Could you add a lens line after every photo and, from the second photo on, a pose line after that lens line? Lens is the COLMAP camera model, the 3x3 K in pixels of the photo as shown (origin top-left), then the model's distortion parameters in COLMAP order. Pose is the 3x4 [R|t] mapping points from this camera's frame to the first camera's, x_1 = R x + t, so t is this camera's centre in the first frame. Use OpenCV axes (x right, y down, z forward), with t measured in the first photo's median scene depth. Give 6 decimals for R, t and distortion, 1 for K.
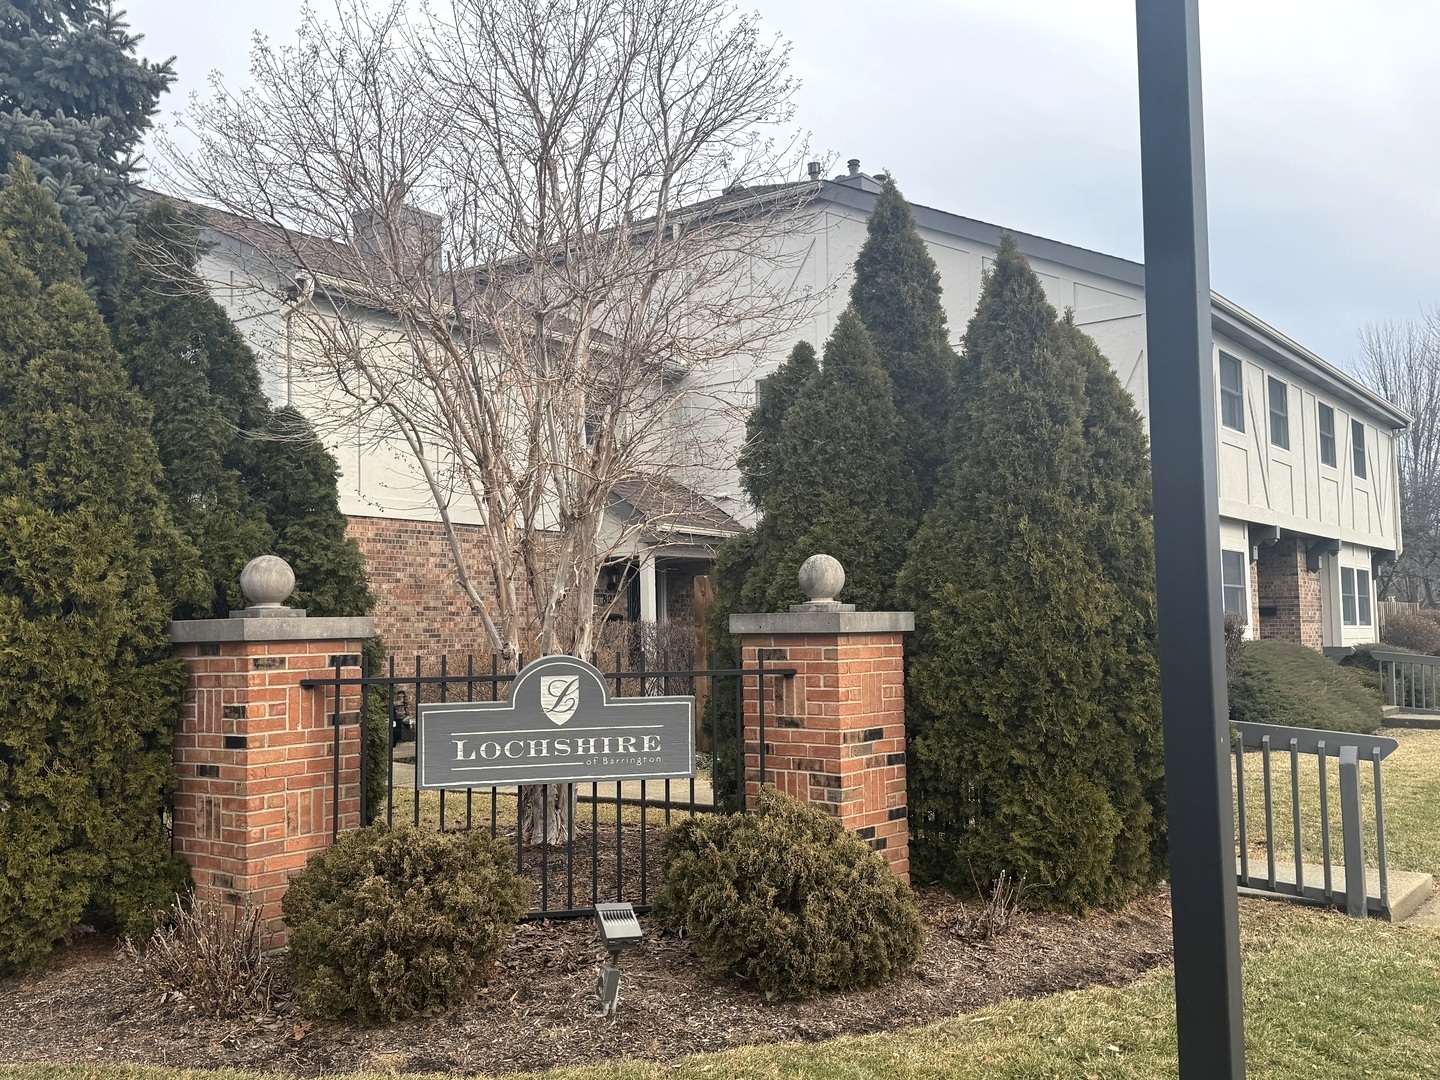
lens RADIAL K [[1367.7, 0, 719.4], [0, 1367.7, 539.6], [0, 0, 1]] dist [-0.002650, 0.000000]
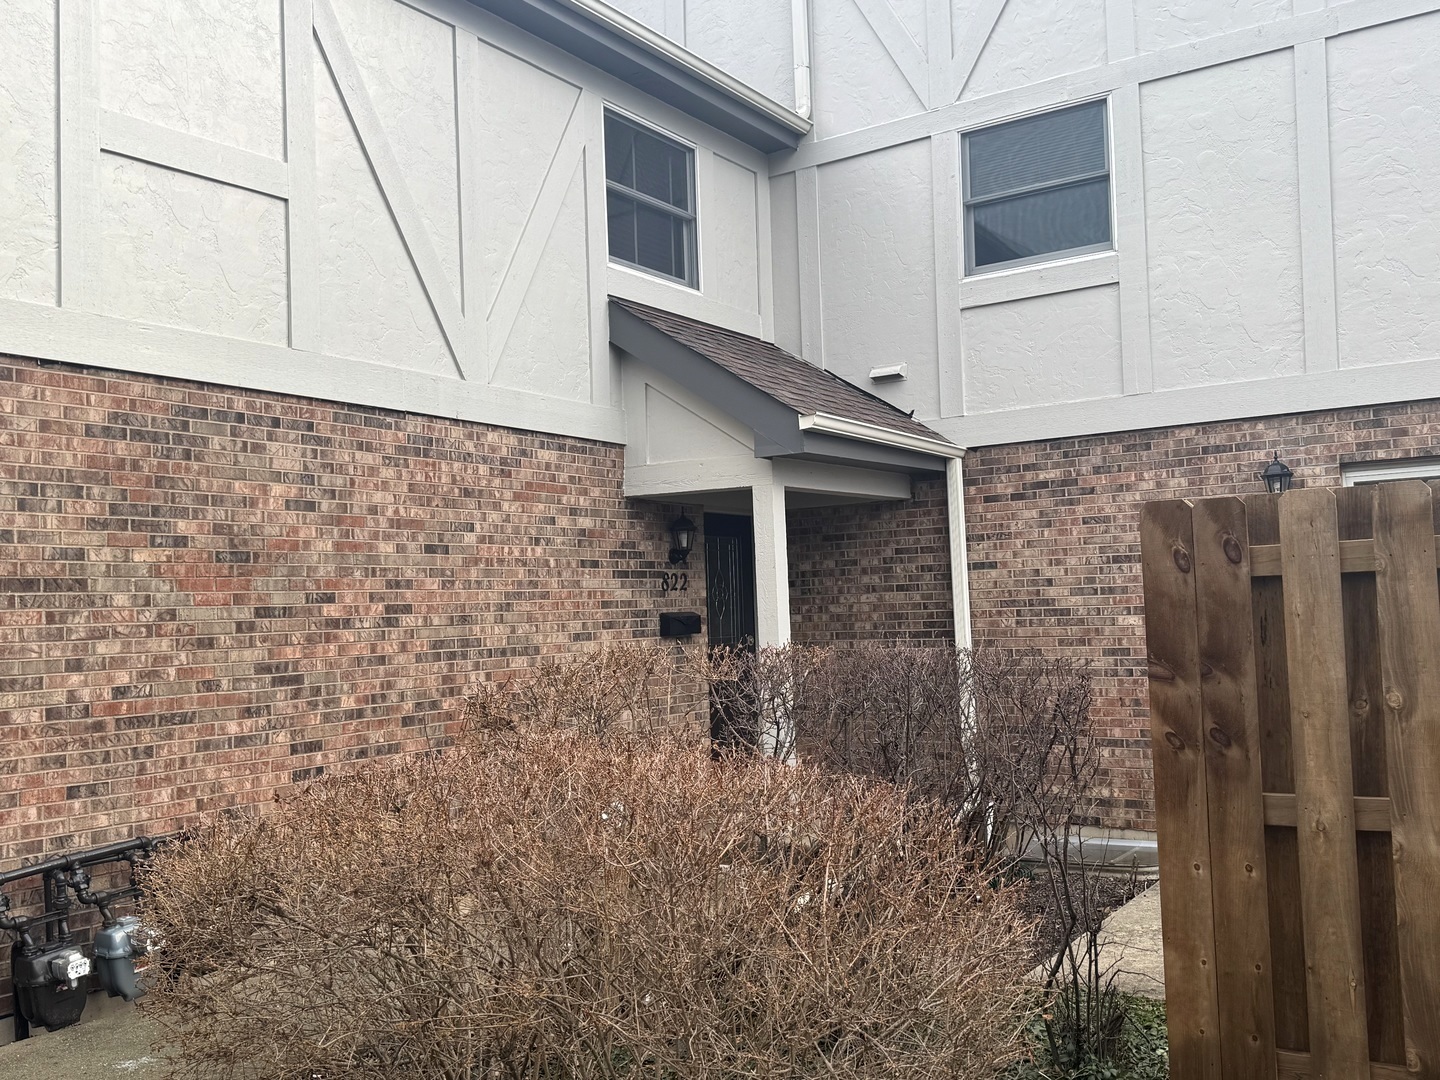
lens RADIAL K [[1367.7, 0, 719.8], [0, 1367.7, 540.0], [0, 0, 1]] dist [-0.002650, 0.000000]
pose [[0.999017, -0.013273, 0.042286, -0.098725], [0.012656, 0.999810, 0.014825, 0.025267], [-0.042474, -0.014276, 0.998996, 0.598773]]
